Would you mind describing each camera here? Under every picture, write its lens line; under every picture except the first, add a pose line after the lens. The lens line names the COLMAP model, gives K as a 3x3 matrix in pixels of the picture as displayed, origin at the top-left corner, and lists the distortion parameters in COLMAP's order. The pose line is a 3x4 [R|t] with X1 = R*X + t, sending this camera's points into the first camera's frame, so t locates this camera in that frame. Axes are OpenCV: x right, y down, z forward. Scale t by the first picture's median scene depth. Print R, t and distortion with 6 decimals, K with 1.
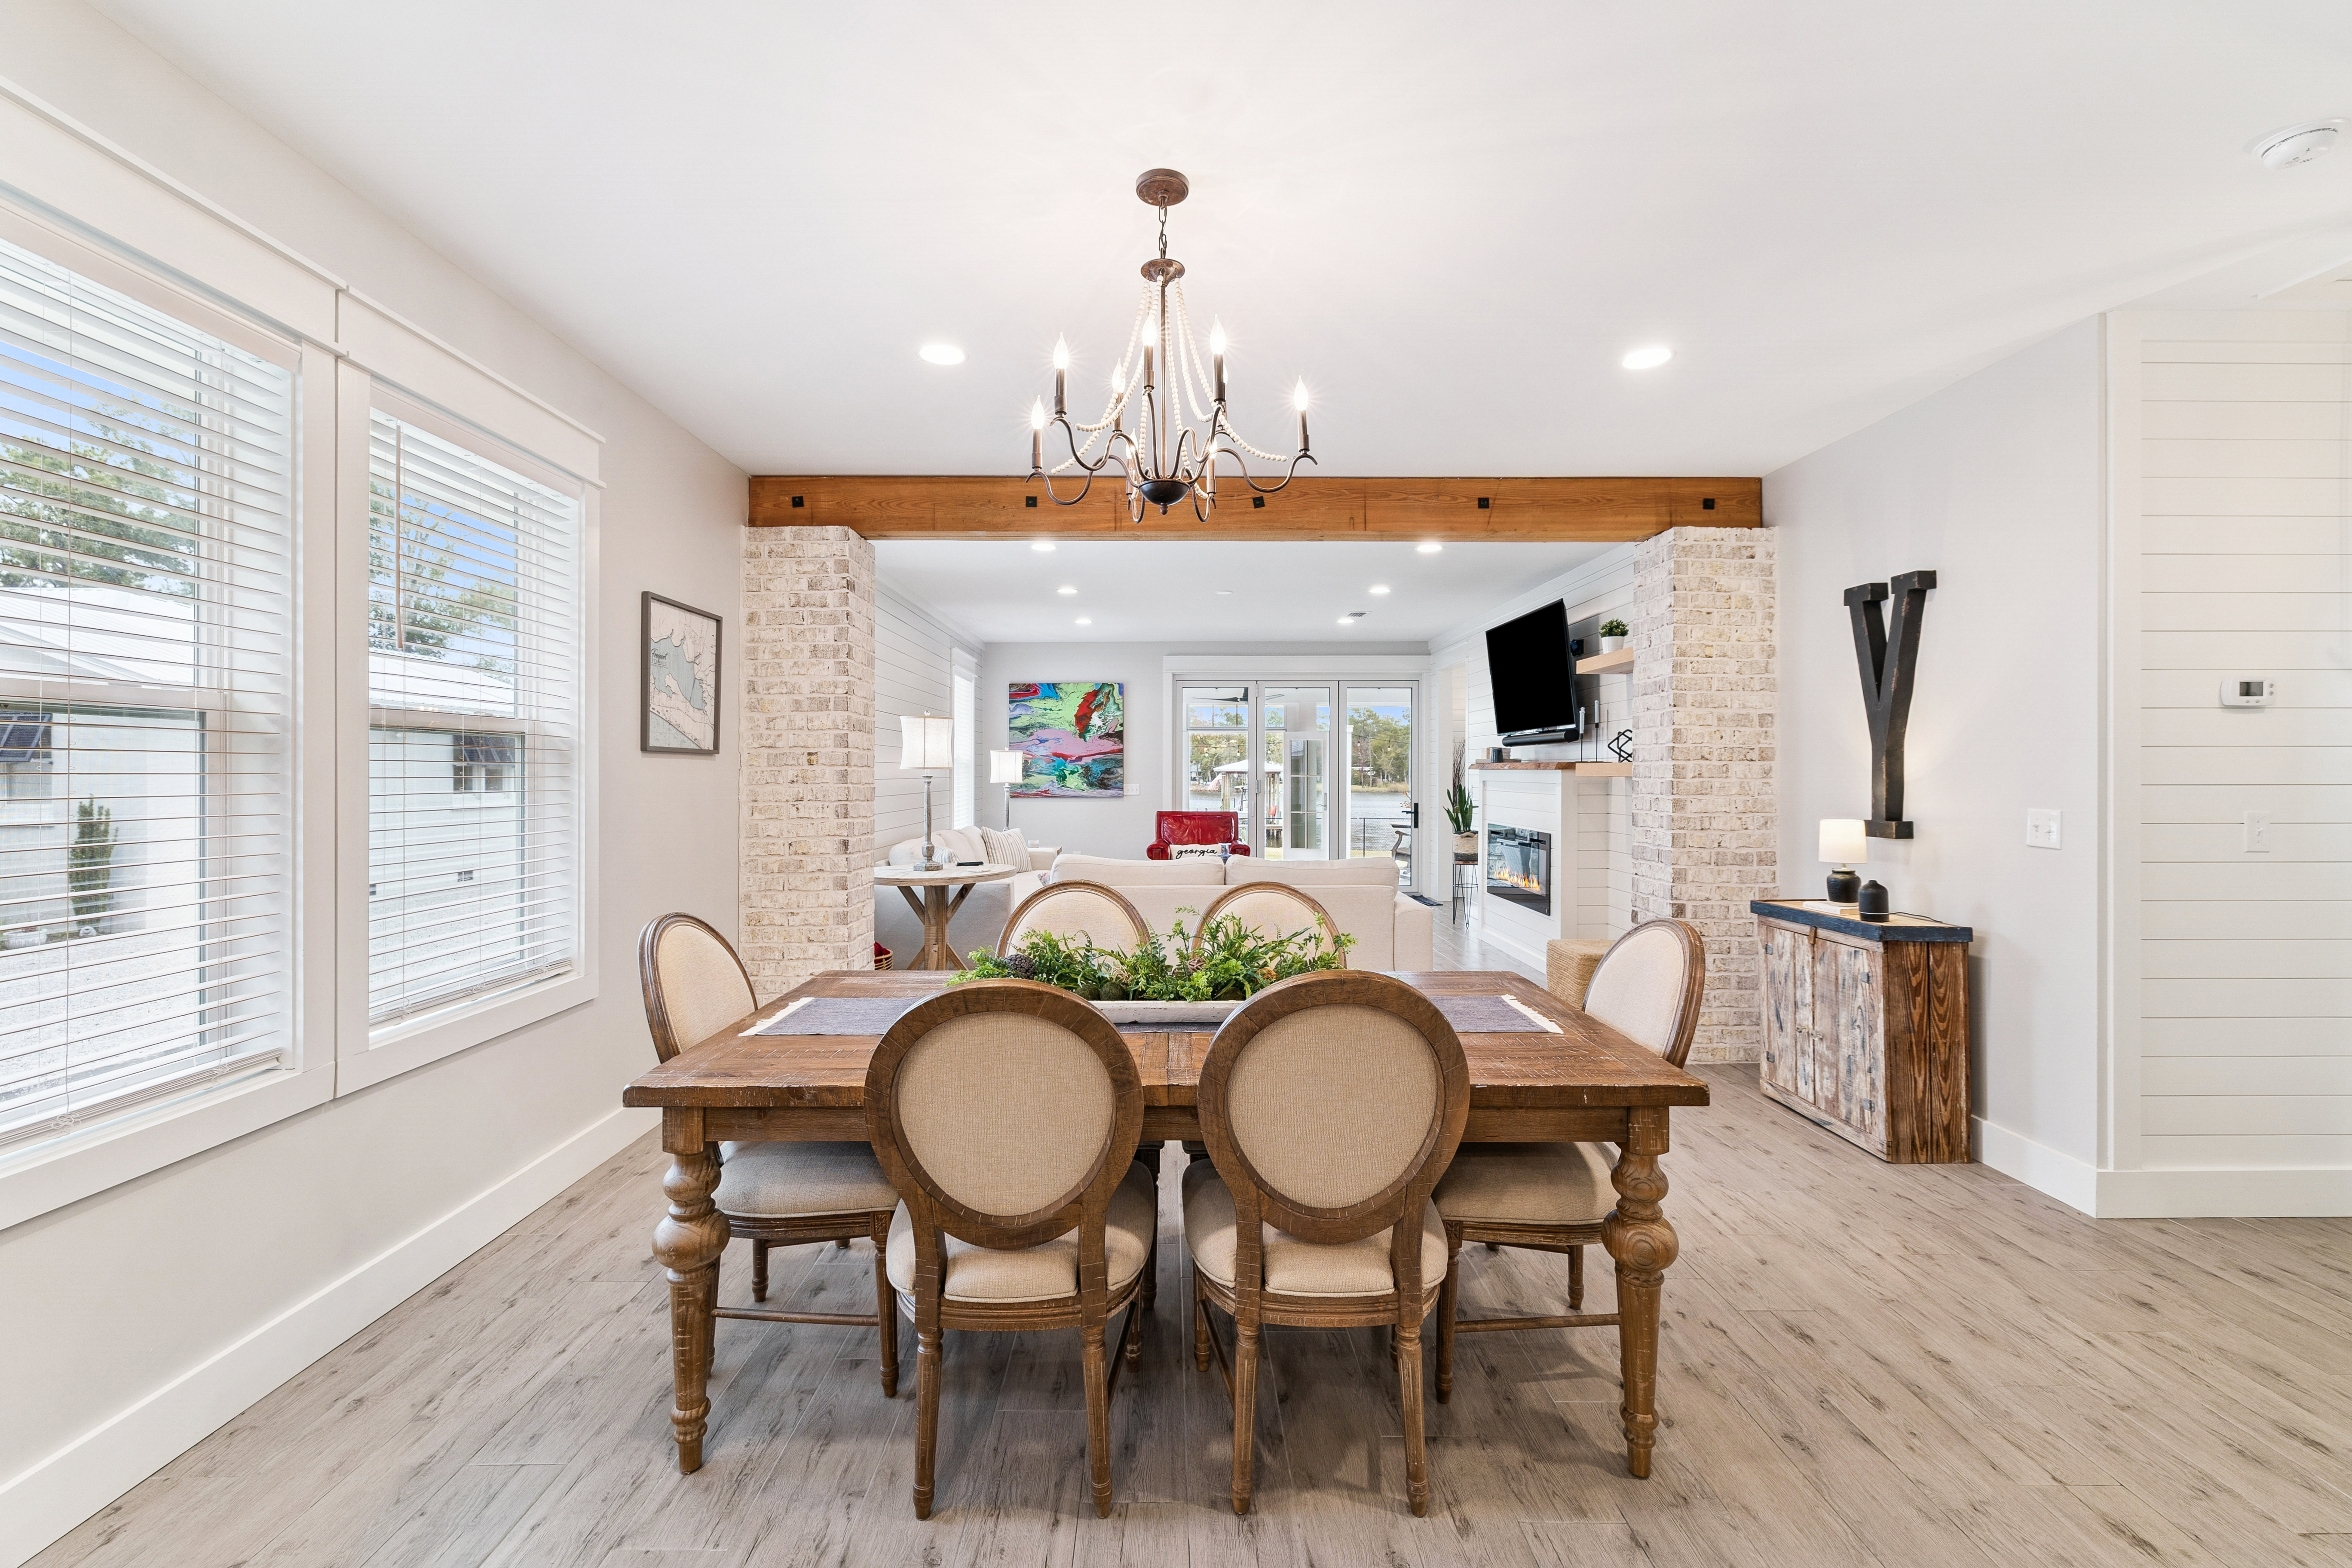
lens RADIAL K [[989.7, 0, 1169.6], [0, 989.7, 763.3], [0, 0, 1]] dist [0.000126, -0.000153]
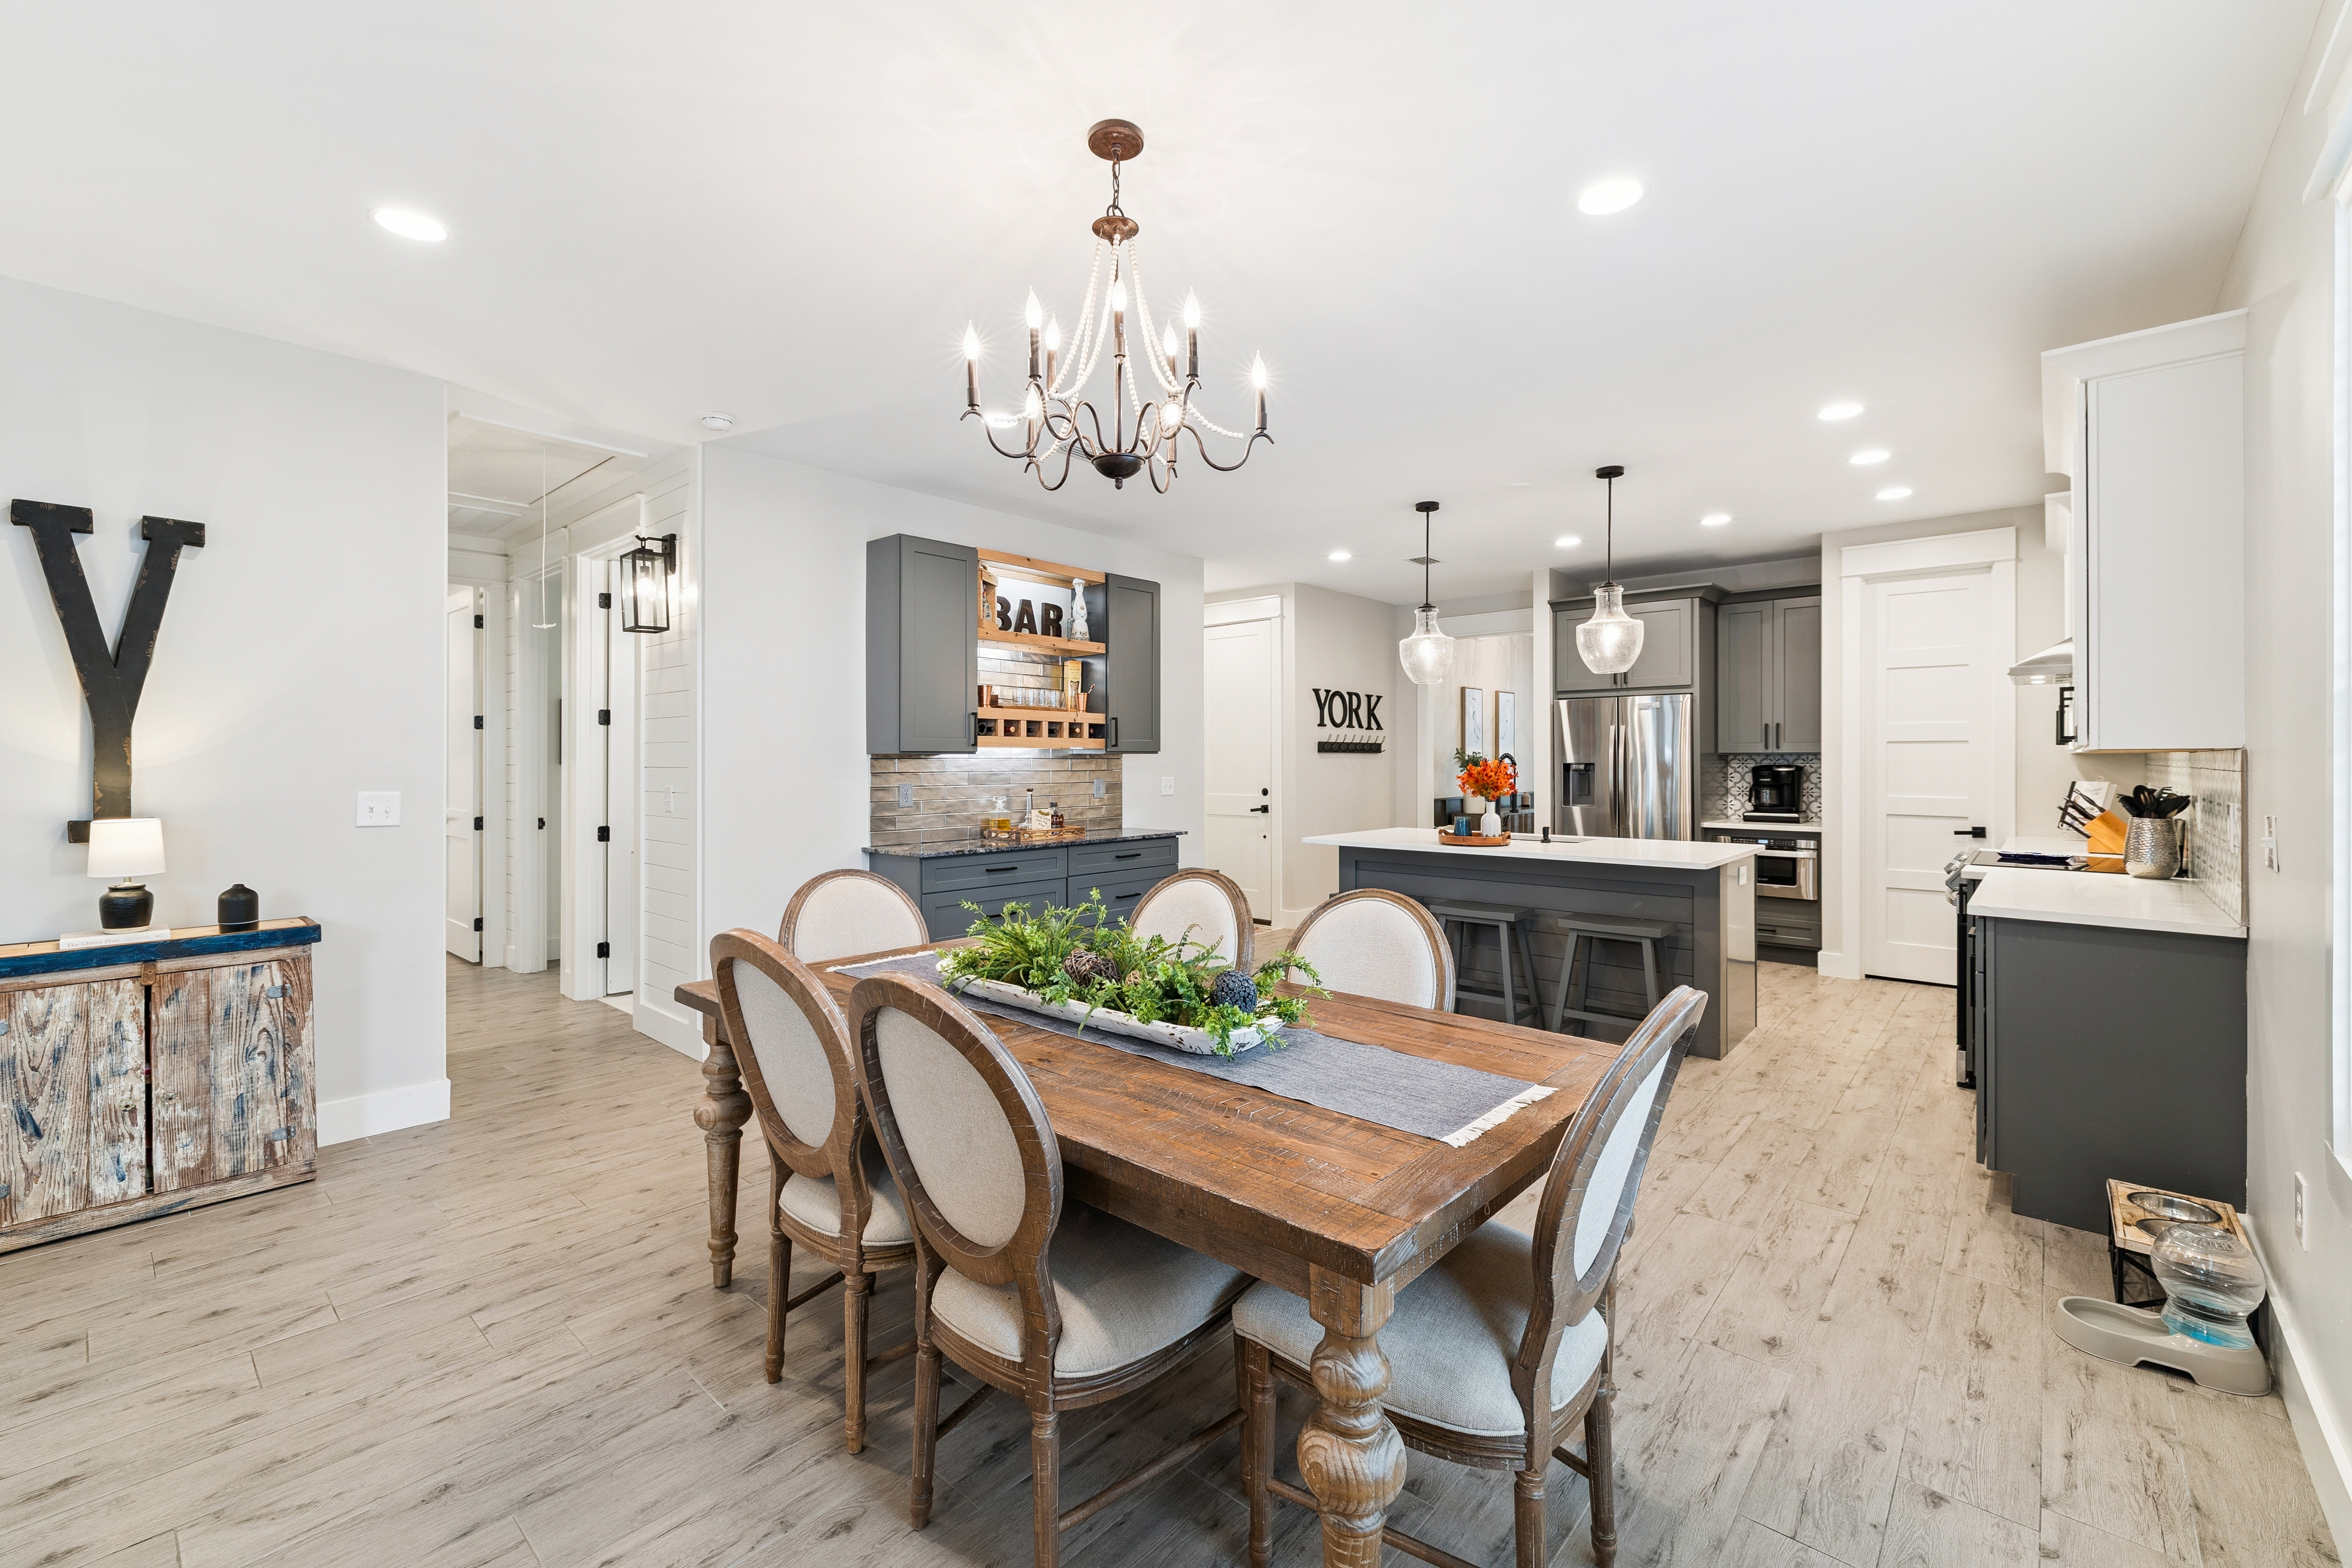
lens RADIAL K [[989.7, 0, 1169.5], [0, 989.7, 756.5], [0, 0, 1]] dist [0.000126, -0.000153]
pose [[-0.741631, 0.002534, 0.670804, -0.408564], [-0.005798, 0.999931, -0.010188, 0.010866], [-0.670783, -0.011446, -0.741565, 0.971015]]
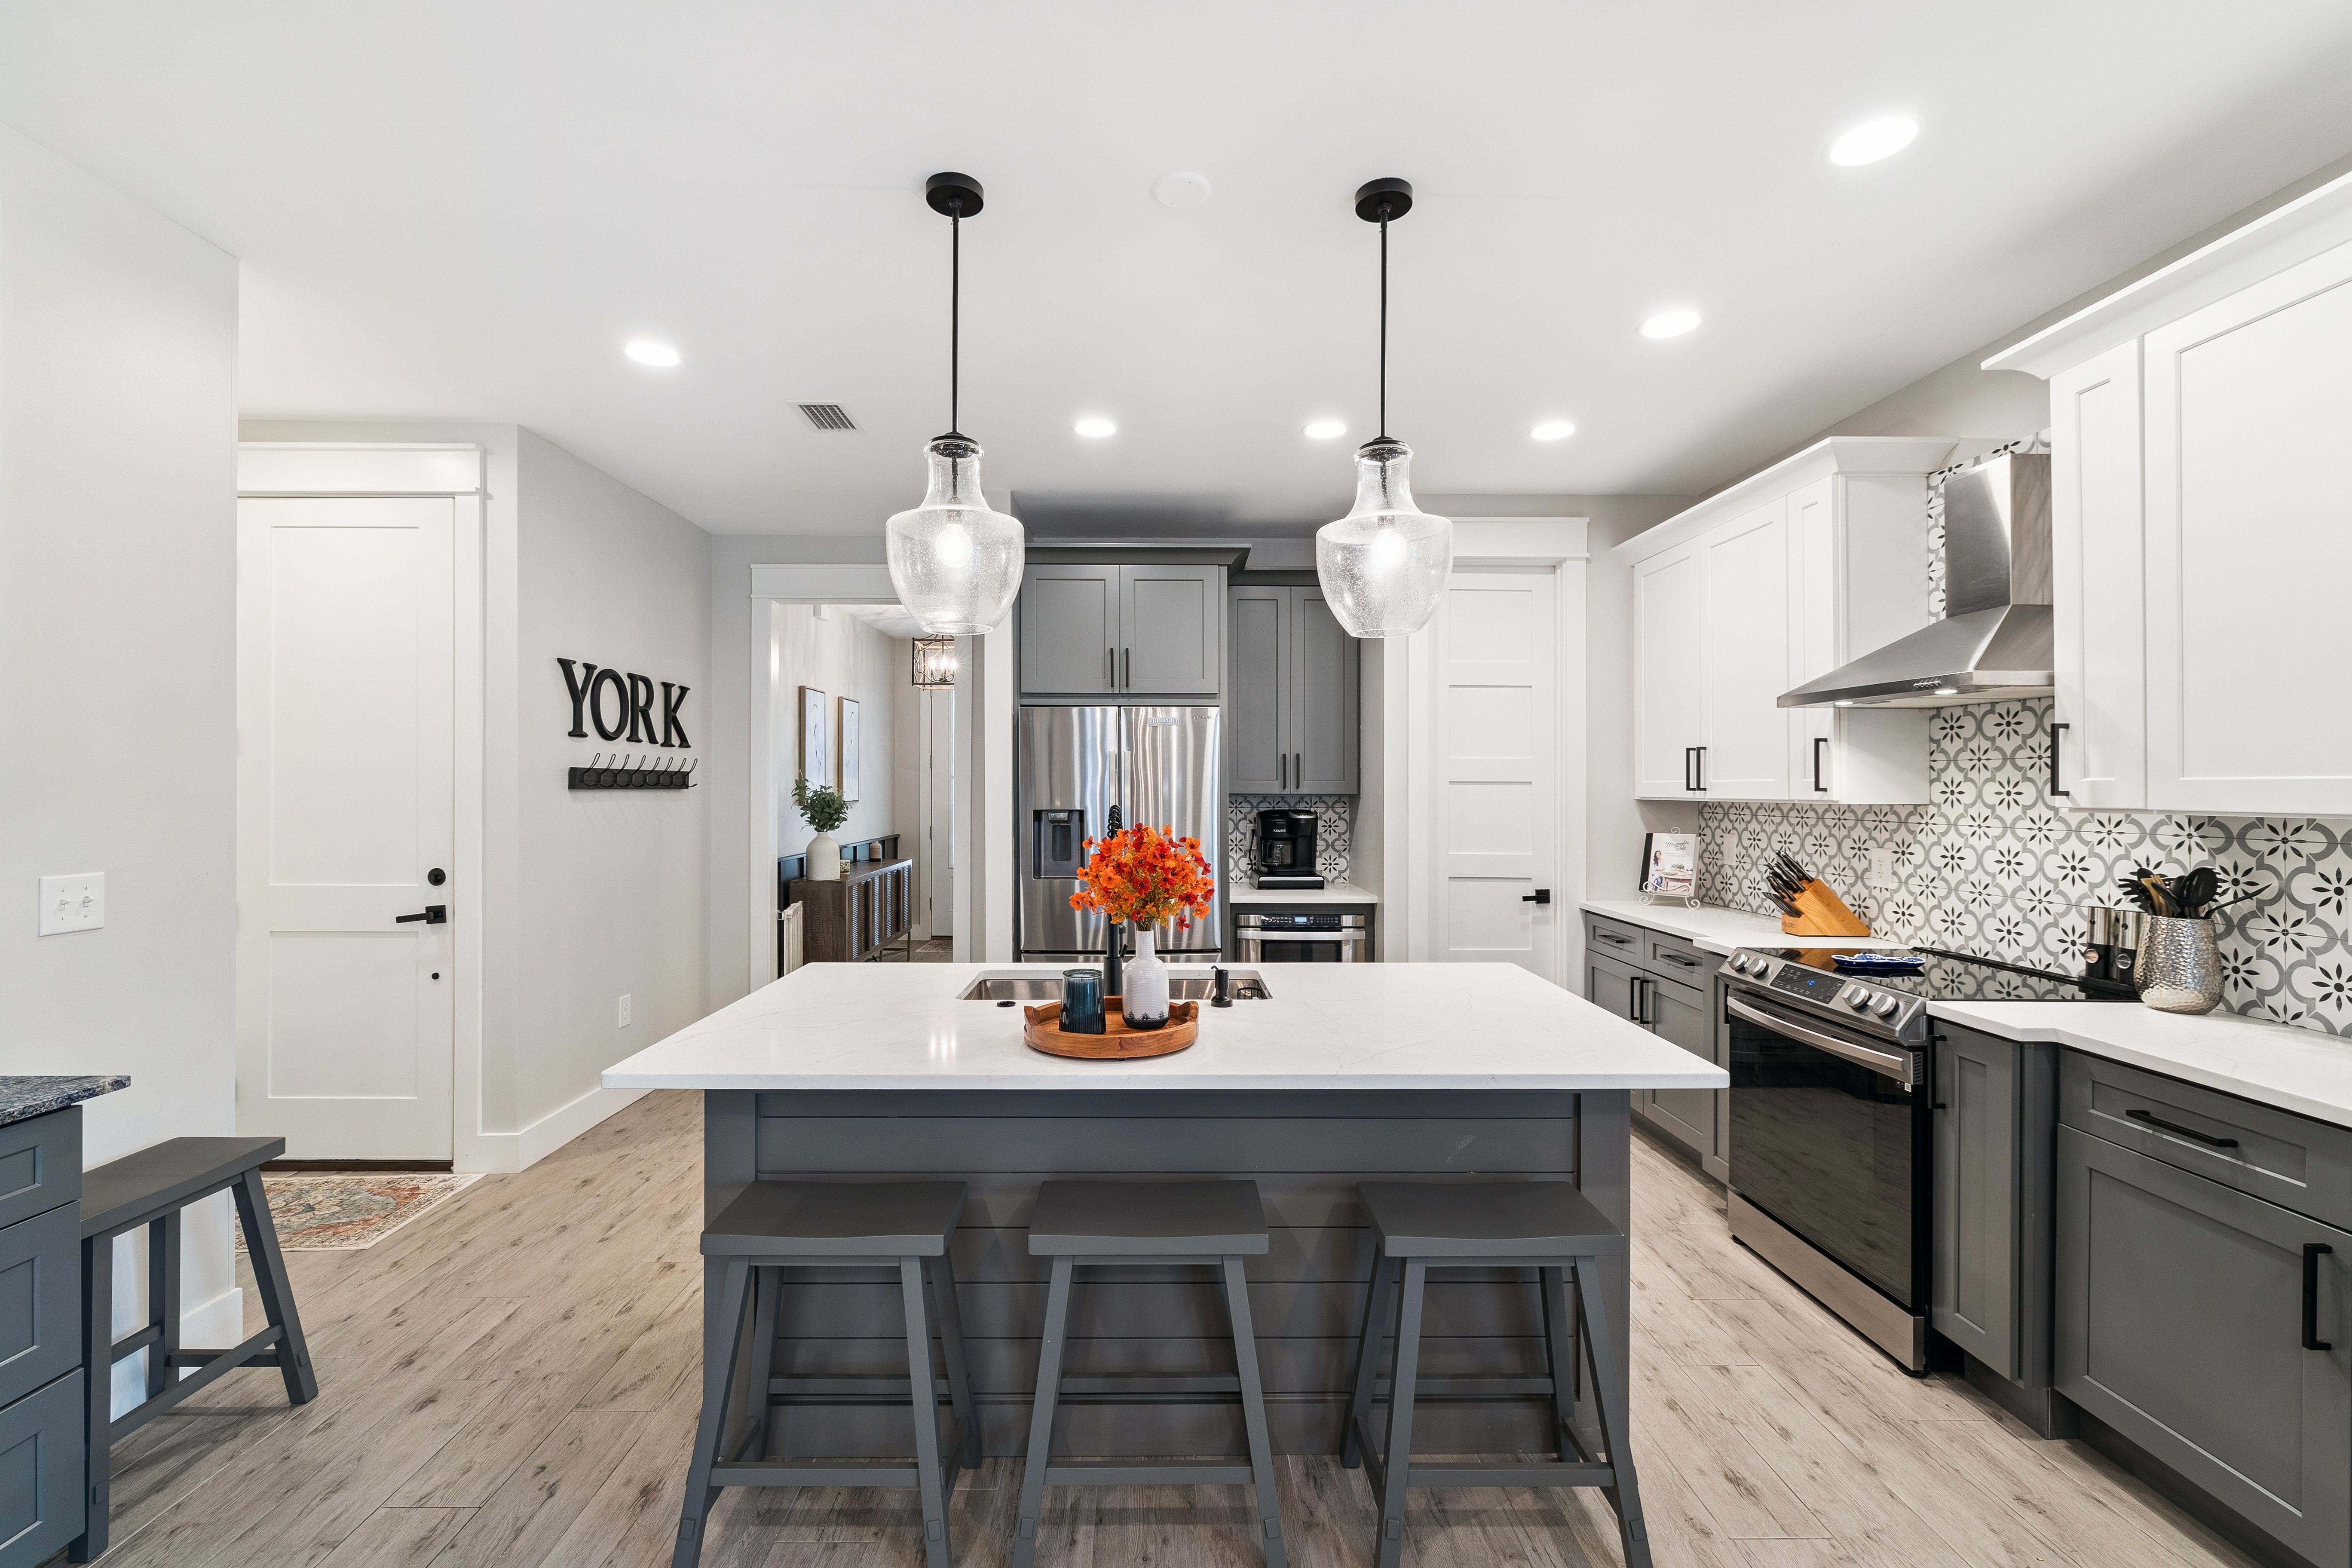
lens RADIAL K [[989.7, 0, 1153.7], [0, 989.7, 783.2], [0, 0, 1]] dist [0.000126, -0.000153]
pose [[-0.999990, -0.003440, -0.002763, 0.124642], [-0.003403, 0.999905, -0.013348, -0.014574], [0.002809, -0.013339, -0.999907, 0.280368]]
